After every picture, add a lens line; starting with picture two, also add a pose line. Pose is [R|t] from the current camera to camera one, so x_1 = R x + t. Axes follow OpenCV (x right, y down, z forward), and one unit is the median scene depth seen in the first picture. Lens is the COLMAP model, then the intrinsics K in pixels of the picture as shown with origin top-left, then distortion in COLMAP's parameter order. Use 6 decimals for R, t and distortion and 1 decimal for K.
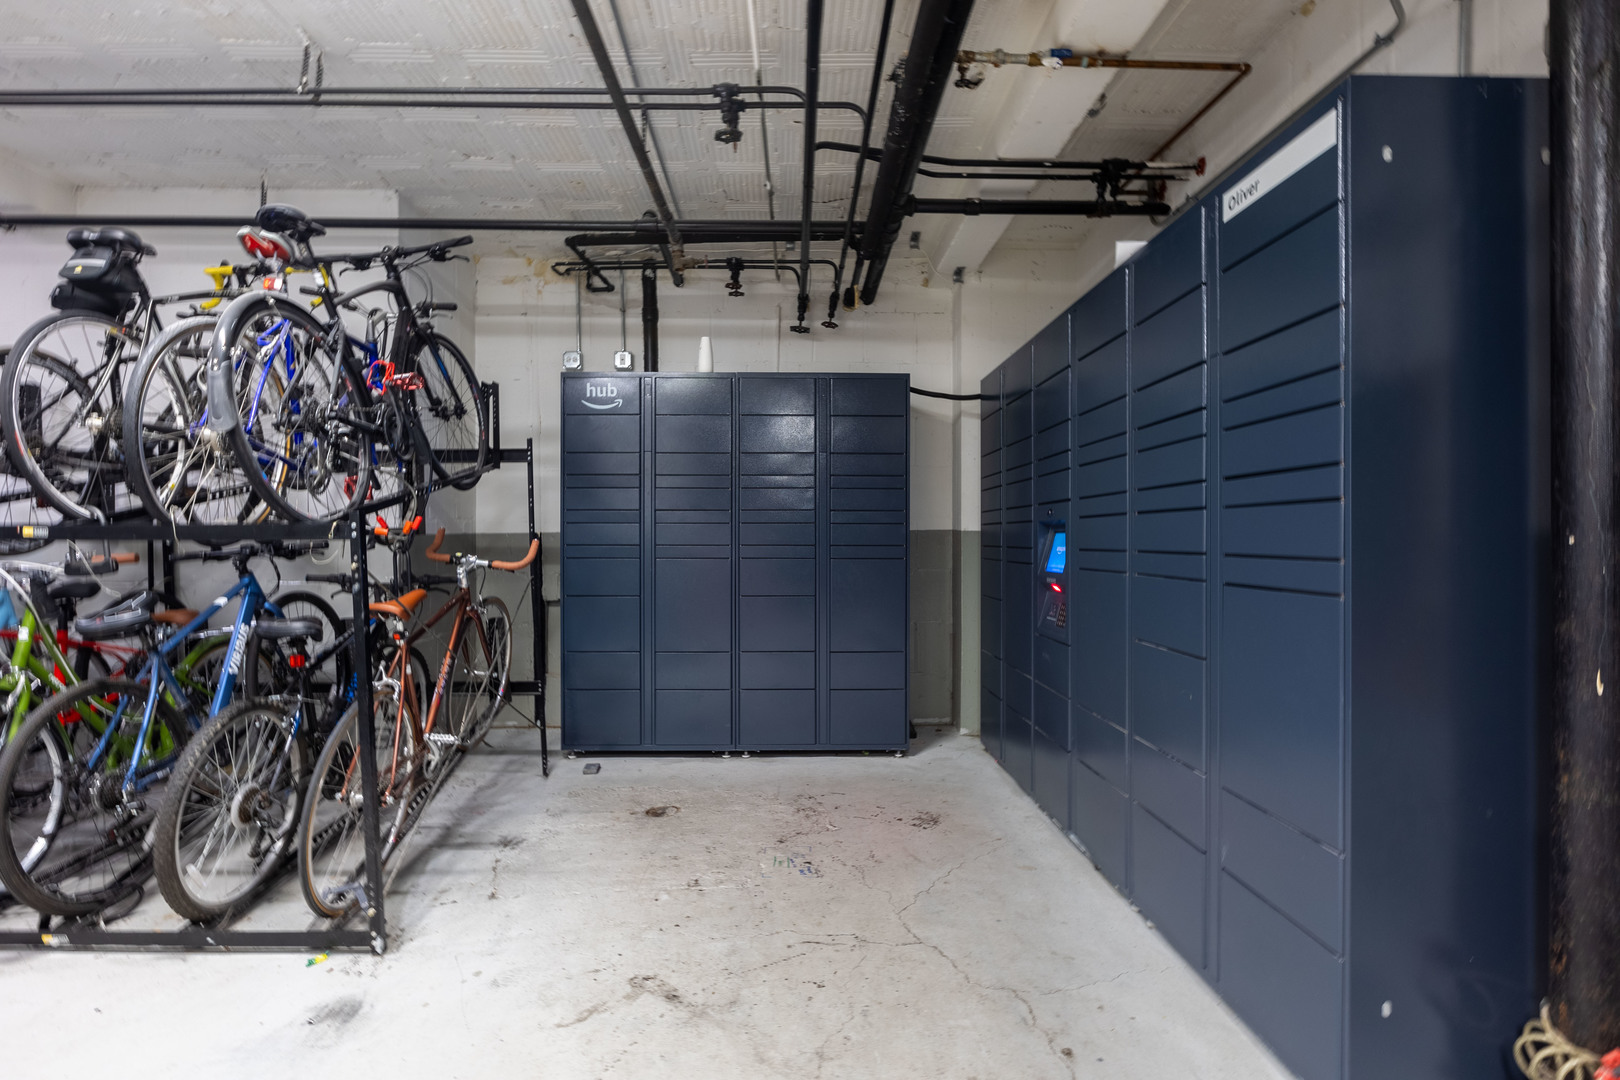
lens RADIAL K [[746.8, 0, 823.0], [0, 746.8, 537.7], [0, 0, 1]] dist [-0.002592, -0.000650]
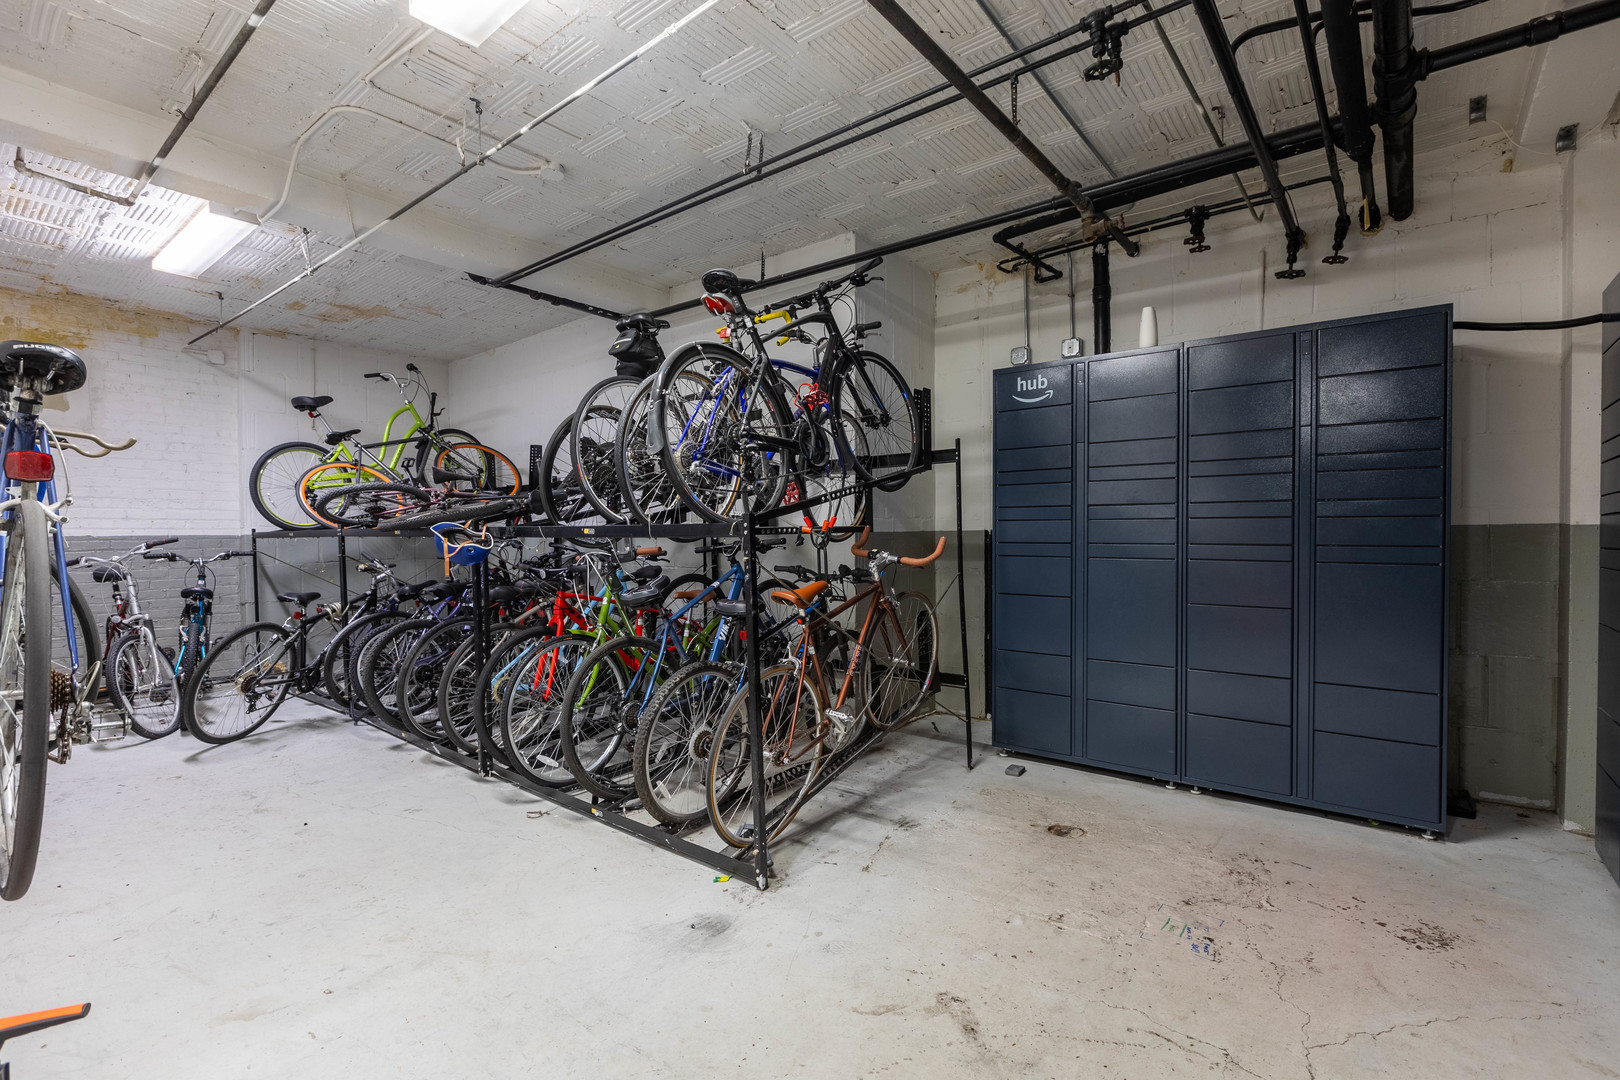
lens RADIAL K [[746.8, 0, 817.7], [0, 746.8, 541.8], [0, 0, 1]] dist [-0.002592, -0.000650]
pose [[0.771142, 0.004867, -0.636645, 0.133101], [0.000607, 0.999965, 0.008380, 0.000349], [0.636663, -0.006849, 0.771111, 0.092830]]
